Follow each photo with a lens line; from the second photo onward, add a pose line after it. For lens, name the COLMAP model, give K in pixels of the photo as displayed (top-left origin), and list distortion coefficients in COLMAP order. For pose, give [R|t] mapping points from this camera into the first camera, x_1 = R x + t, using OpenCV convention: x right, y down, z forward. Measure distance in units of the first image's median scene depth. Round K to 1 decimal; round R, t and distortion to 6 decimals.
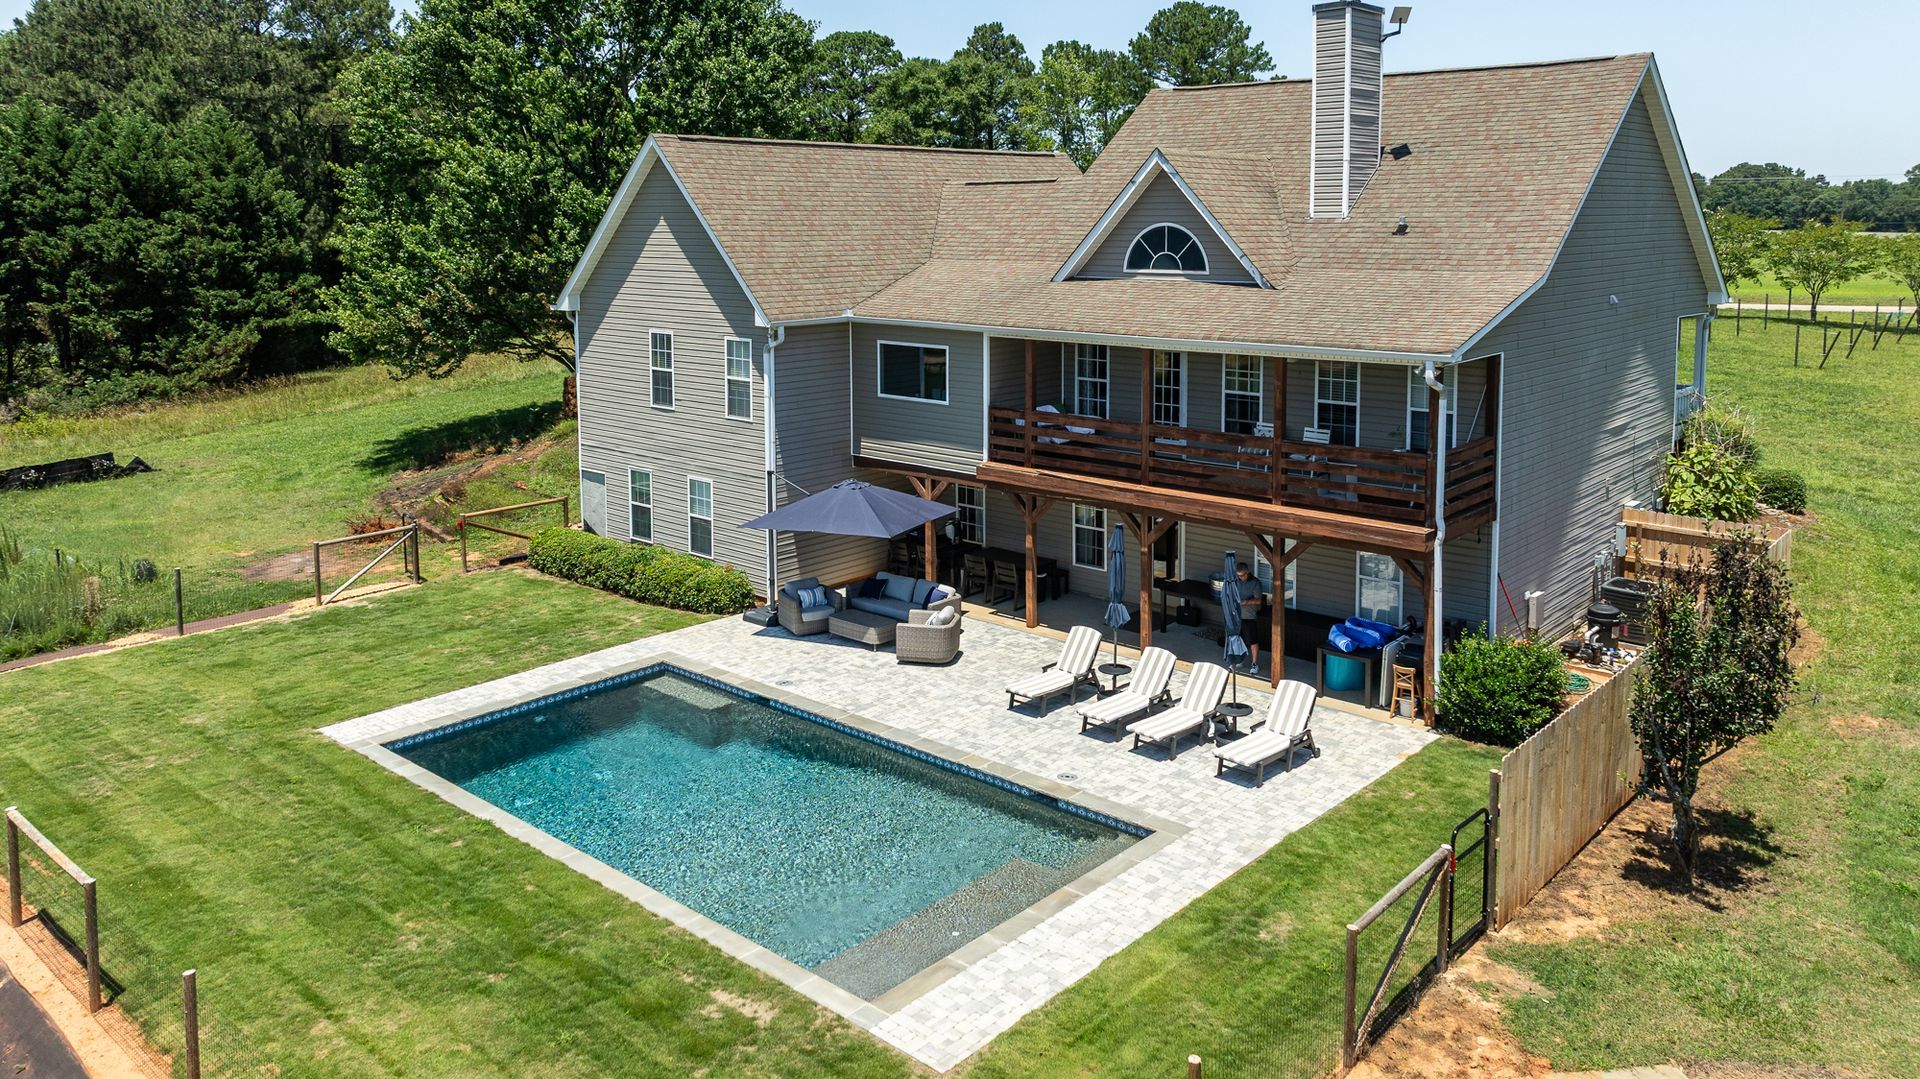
lens RADIAL K [[1399.9, 0, 982.5], [0, 1399.9, 366.7], [0, 0, 1]] dist [0.005654, 0.004251]
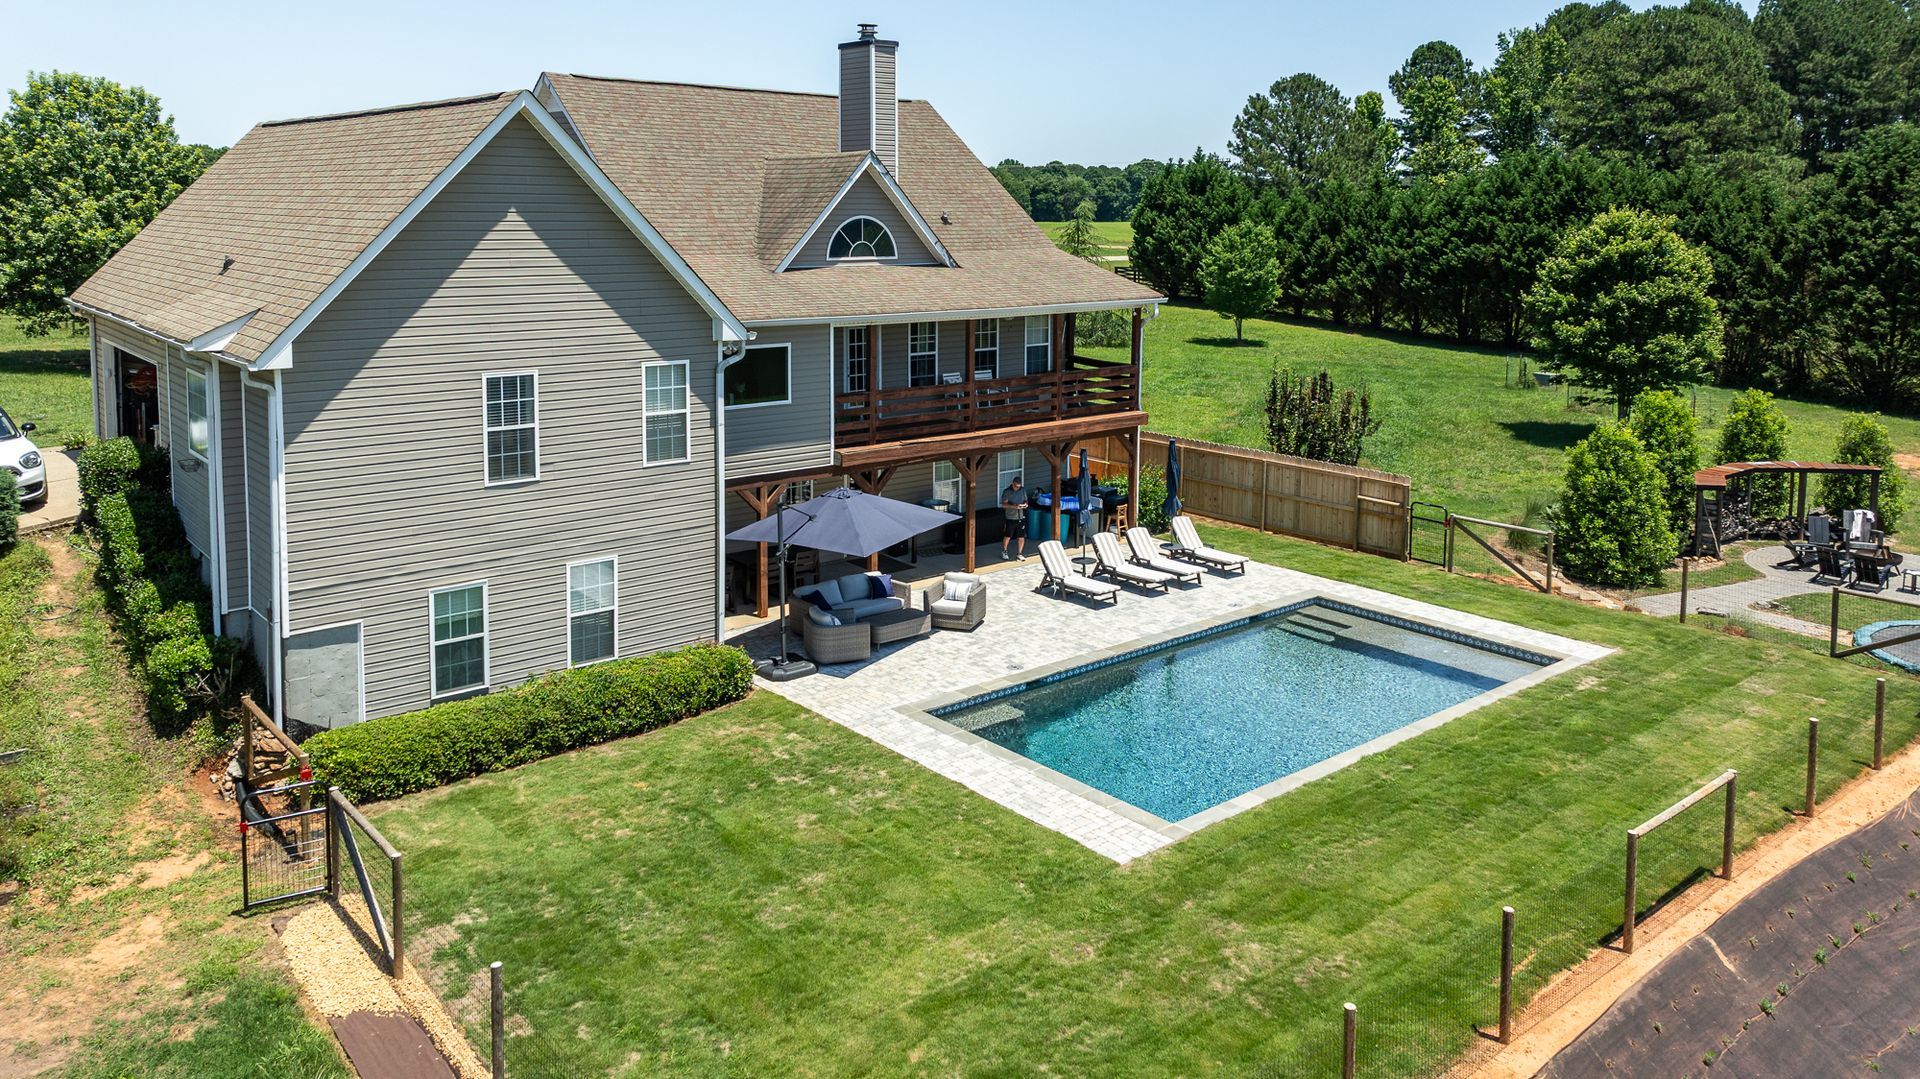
lens RADIAL K [[1399.9, 0, 975.9], [0, 1399.9, 341.4], [0, 0, 1]] dist [0.005654, 0.004251]
pose [[0.137673, -0.093615, 0.986044, -0.980550], [0.095302, 0.992157, 0.080889, -0.083485], [-0.985882, 0.082836, 0.145515, 0.741818]]
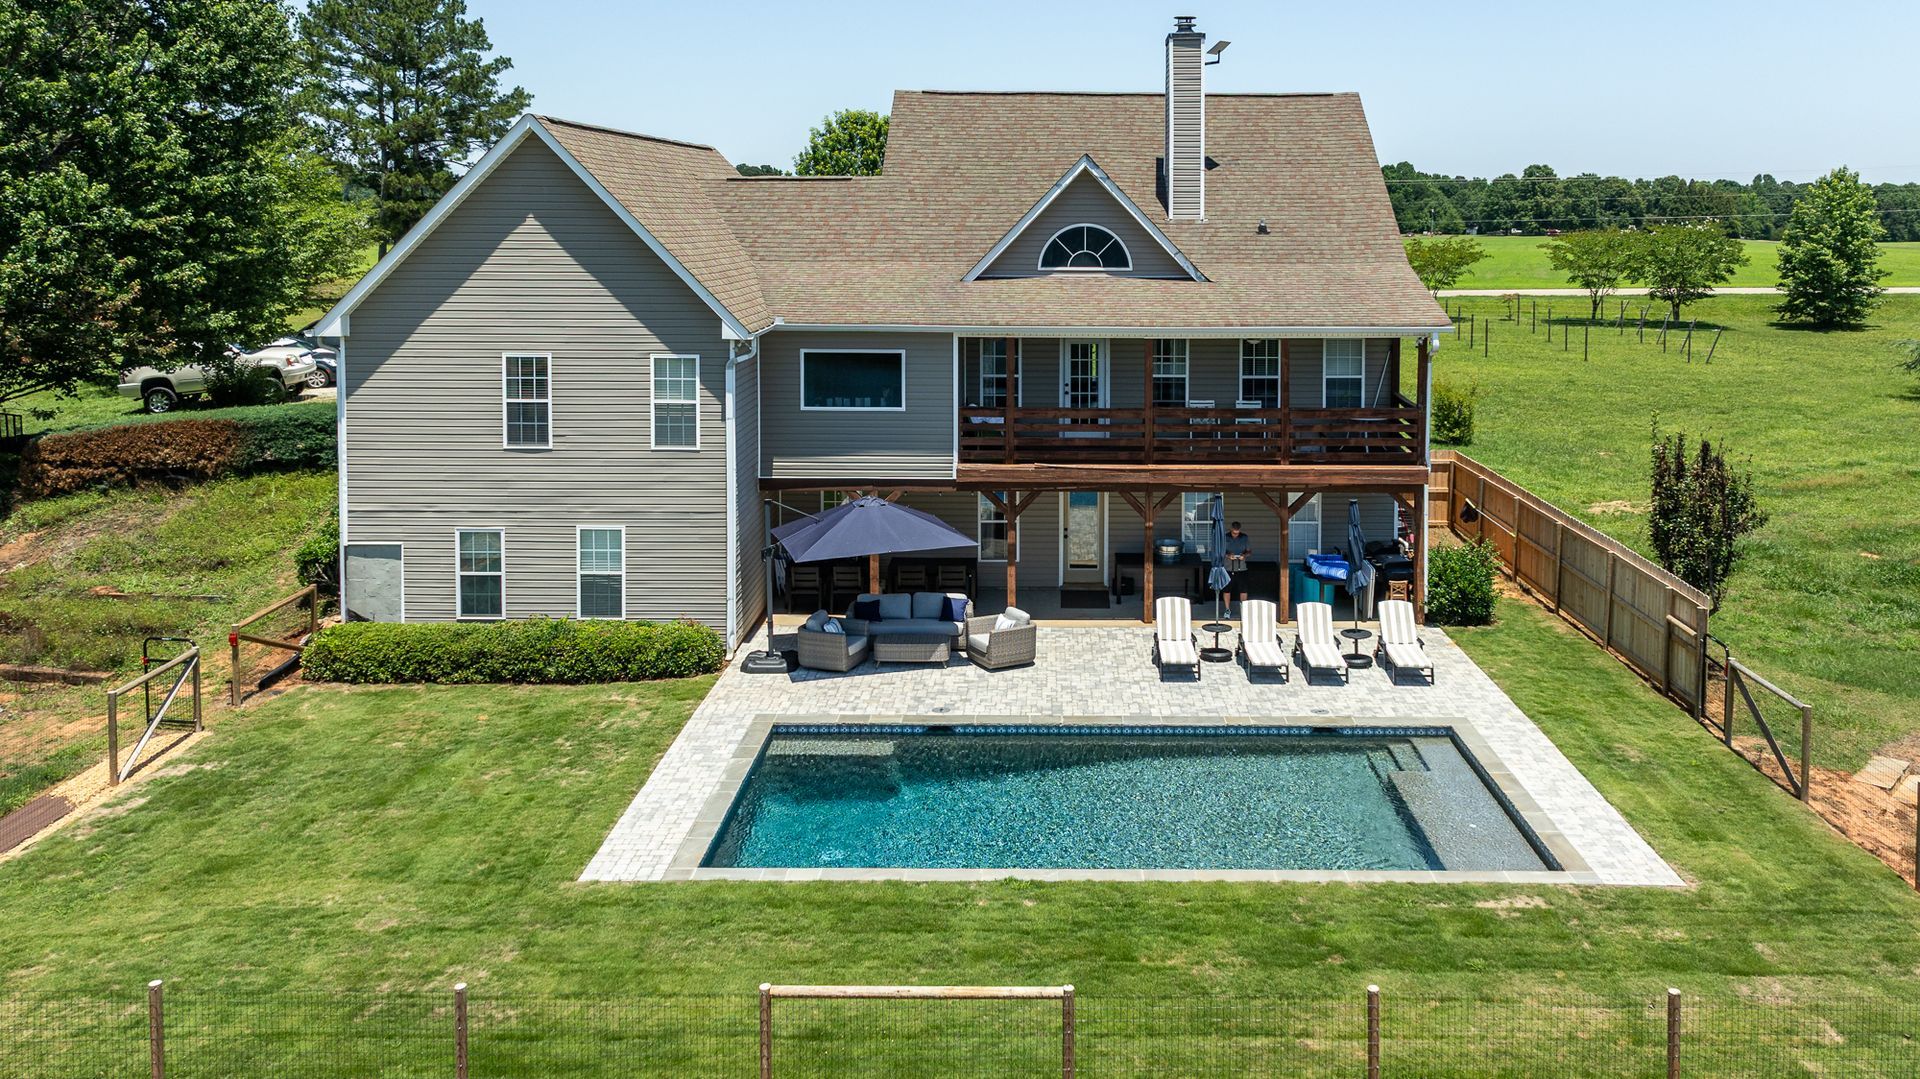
lens RADIAL K [[1510.3, 0, 1040.9], [0, 1510.3, 326.3], [0, 0, 1]] dist [0.013859, -0.007326]
pose [[0.748196, -0.044214, 0.662003, -0.653346], [0.064409, 0.997905, -0.006147, -0.018686], [-0.660344, 0.047238, 0.749476, 0.154910]]
